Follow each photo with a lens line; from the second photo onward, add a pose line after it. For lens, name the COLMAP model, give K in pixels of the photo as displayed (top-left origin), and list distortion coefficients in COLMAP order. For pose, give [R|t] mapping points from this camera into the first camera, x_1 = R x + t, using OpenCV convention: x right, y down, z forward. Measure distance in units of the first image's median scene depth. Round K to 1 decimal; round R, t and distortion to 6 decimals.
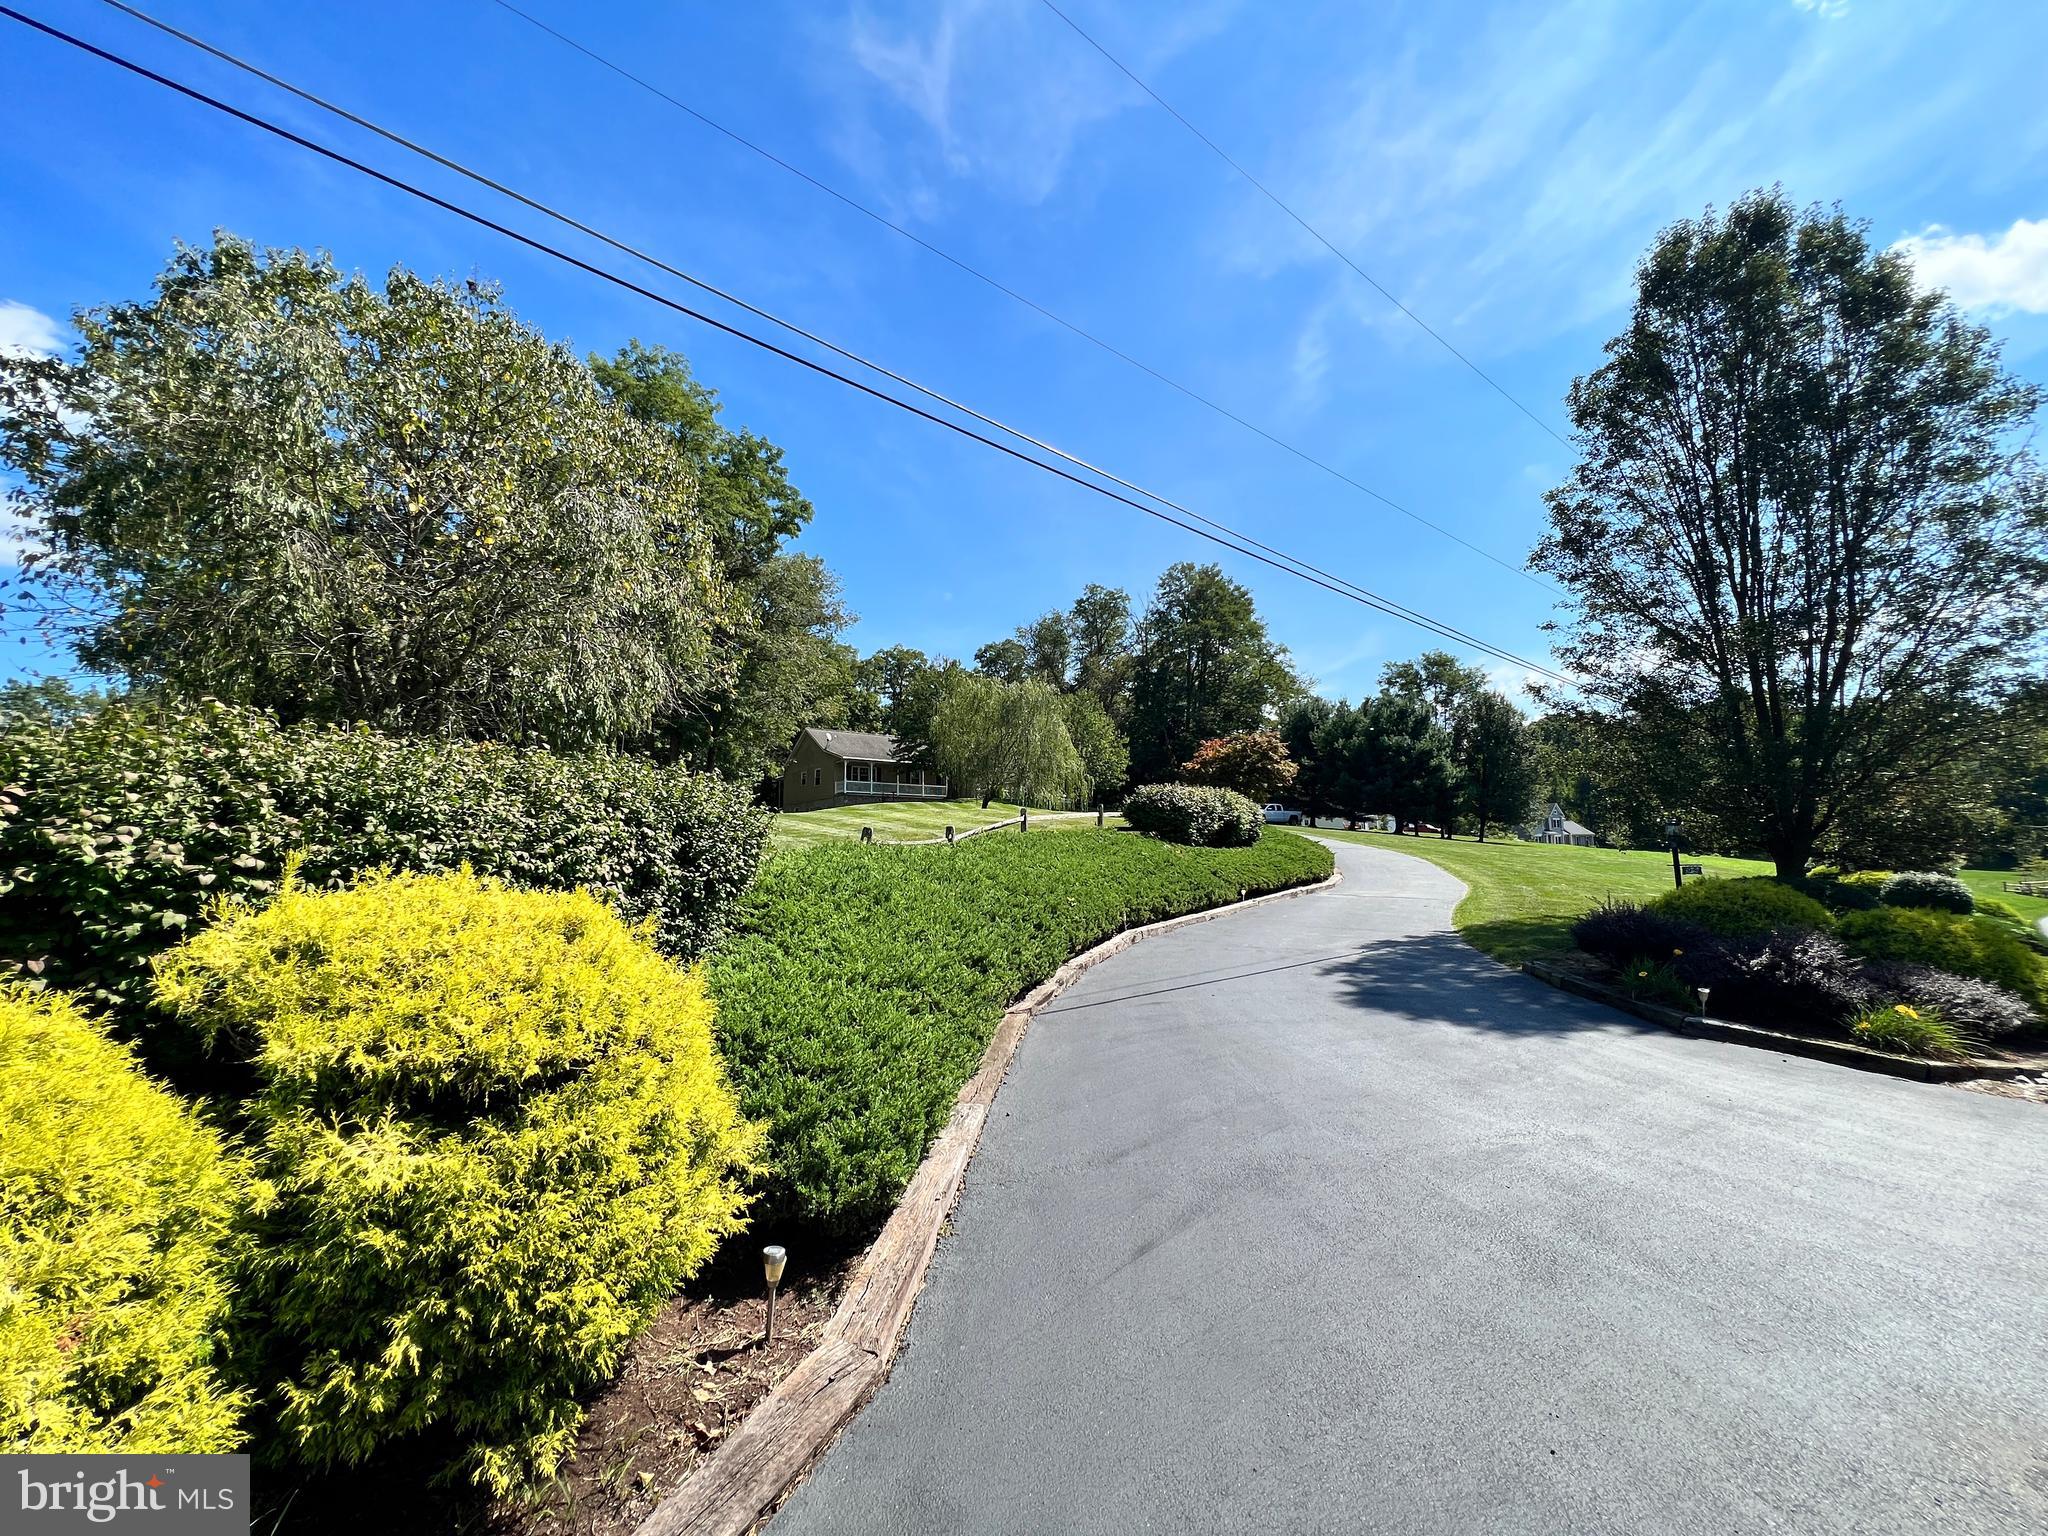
lens RADIAL K [[826.2, 0, 983.0], [0, 826.2, 763.1], [0, 0, 1]] dist [-0.000152, 0.000449]
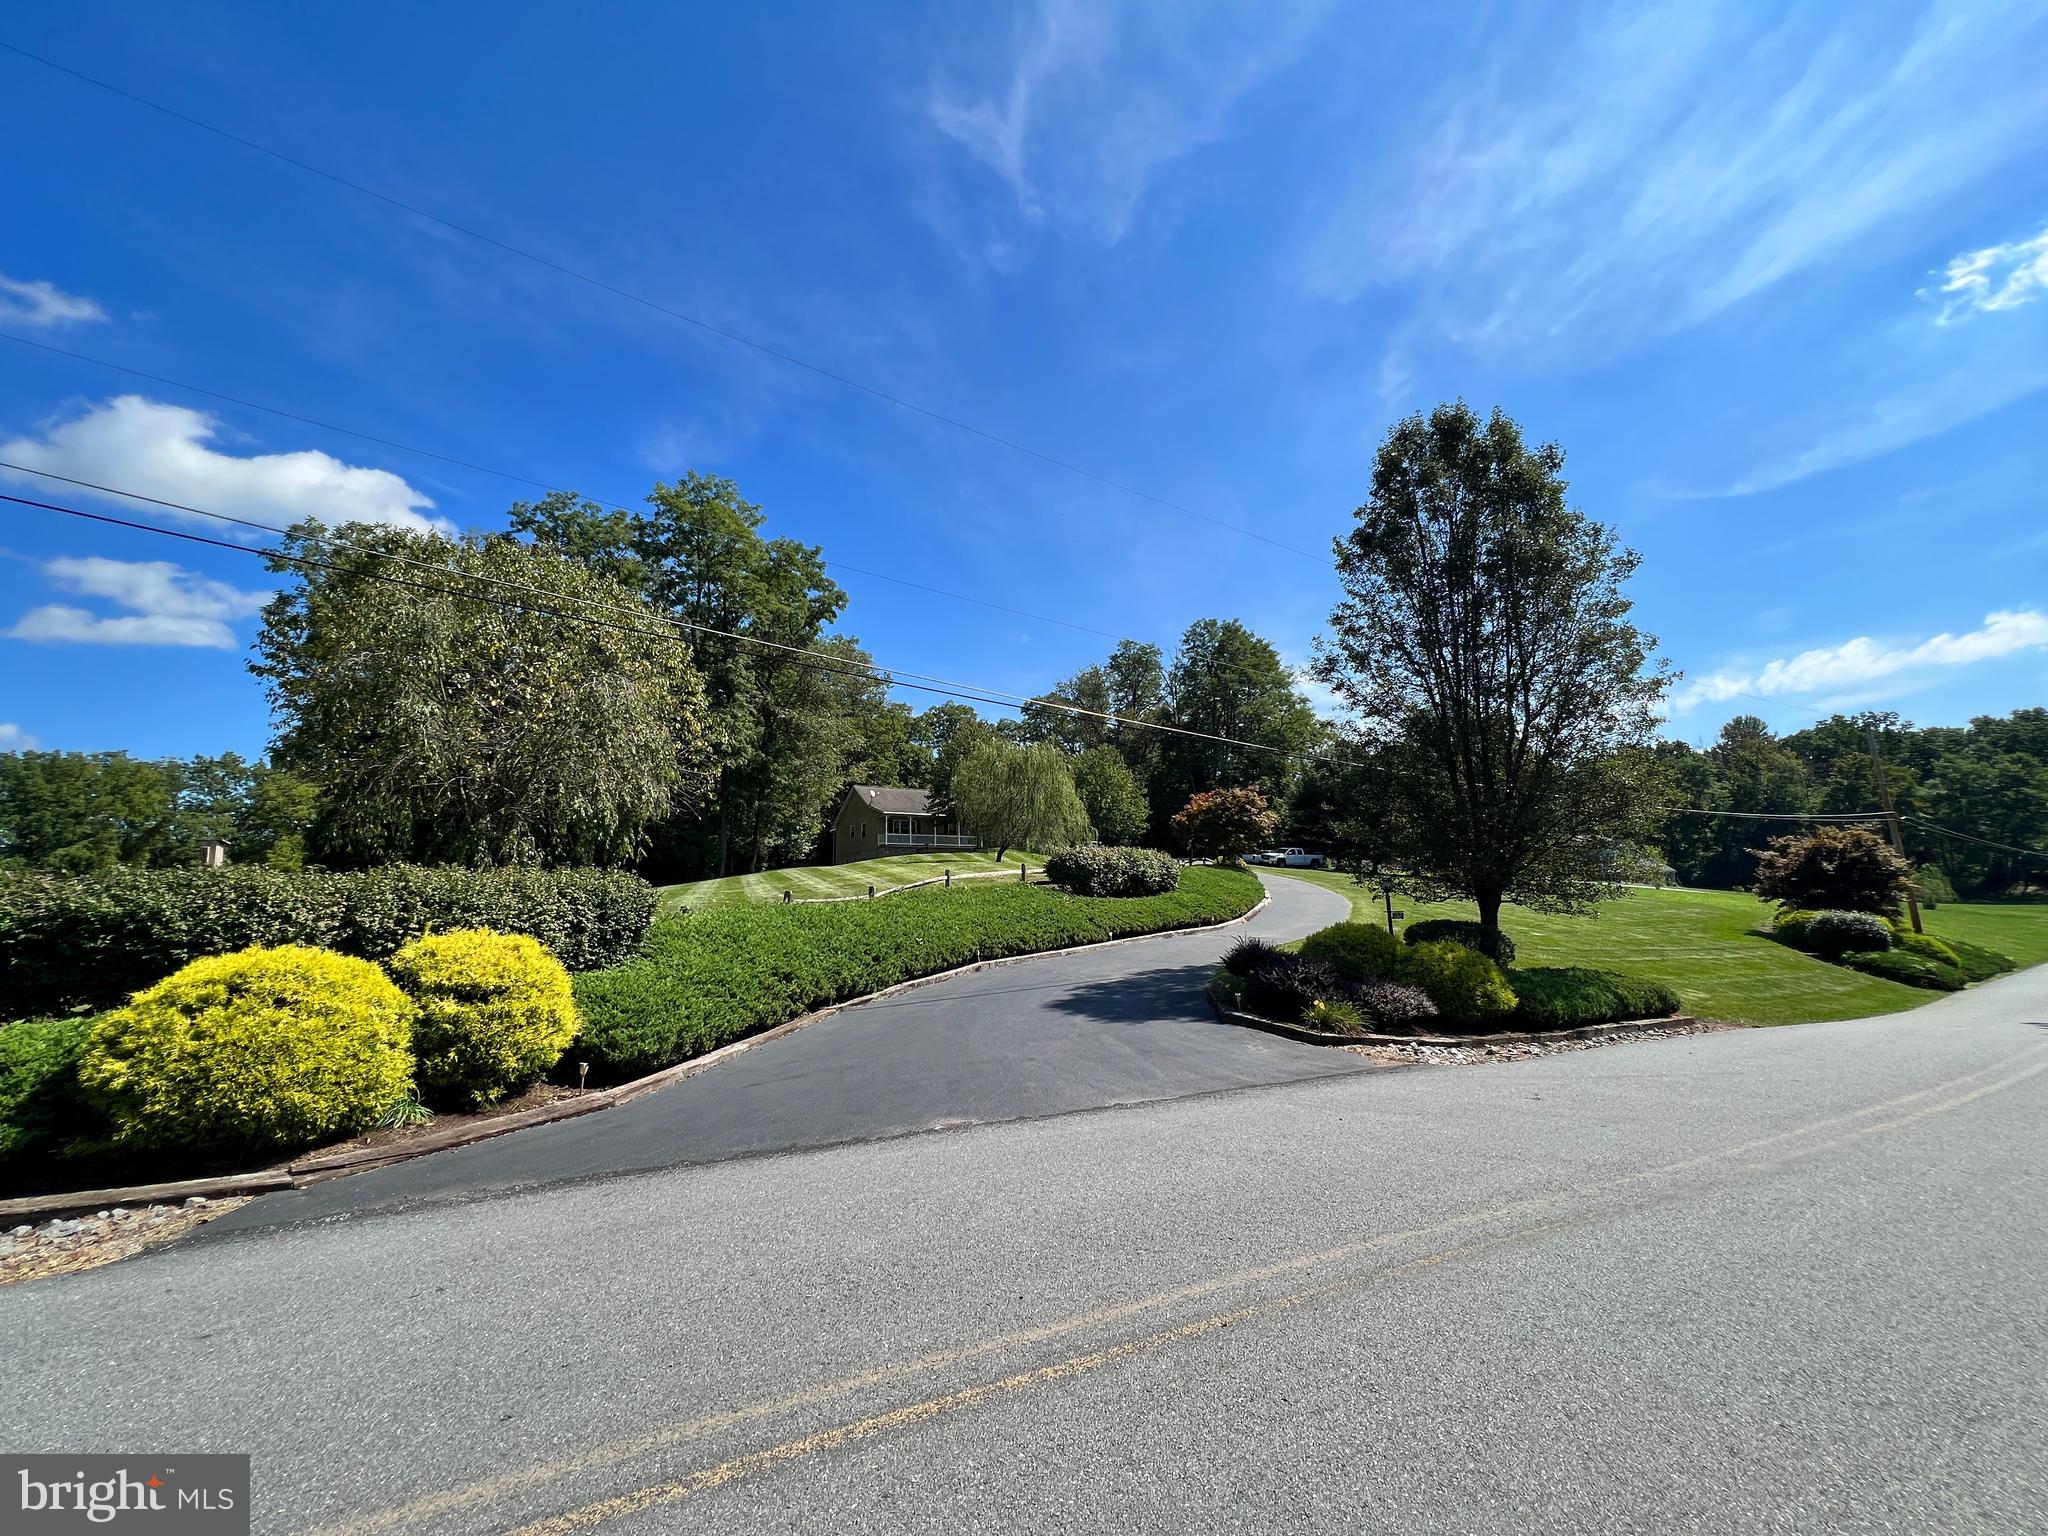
lens RADIAL K [[826.8, 0, 982.2], [0, 826.8, 758.0], [0, 0, 1]] dist [-0.001053, -0.000166]
pose [[0.994876, -0.026678, -0.097515, 0.102909], [0.021099, 0.998105, -0.057799, -0.019048], [0.098873, 0.055445, 0.993554, -0.126572]]
